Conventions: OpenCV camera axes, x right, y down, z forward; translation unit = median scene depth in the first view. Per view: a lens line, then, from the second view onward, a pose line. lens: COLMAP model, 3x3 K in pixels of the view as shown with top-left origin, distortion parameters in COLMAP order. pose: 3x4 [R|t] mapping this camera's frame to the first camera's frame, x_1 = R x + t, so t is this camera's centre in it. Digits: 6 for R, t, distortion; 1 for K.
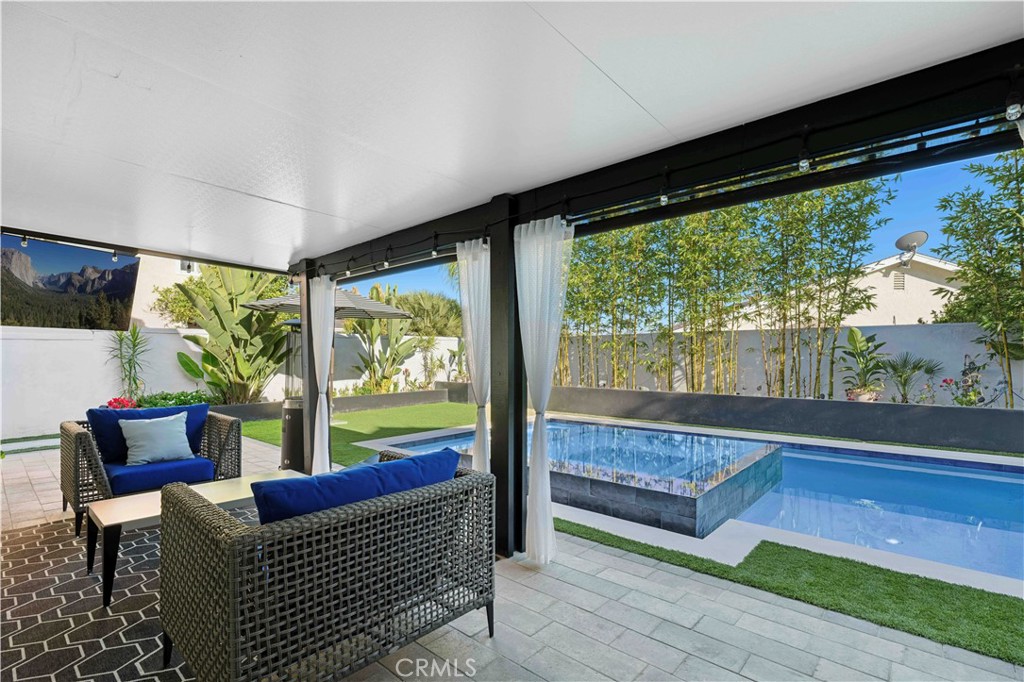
lens RADIAL K [[473.9, 0, 515.2], [0, 473.9, 354.3], [0, 0, 1]] dist [-0.000484, -0.000021]
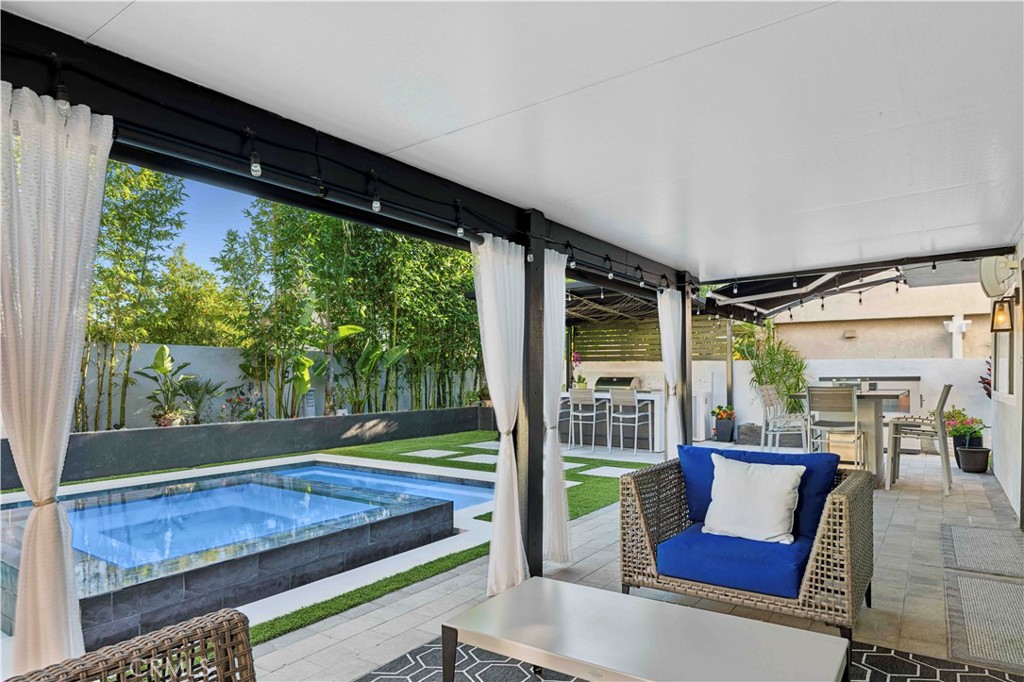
lens RADIAL K [[625.7, 0, 514.5], [0, 625.7, 367.8], [0, 0, 1]] dist [0.004932, 0.001622]
pose [[-0.129544, 0.012574, 0.991494, -0.434534], [0.002358, 0.999921, -0.012373, 0.002245], [-0.991571, 0.000735, -0.129563, 0.404407]]
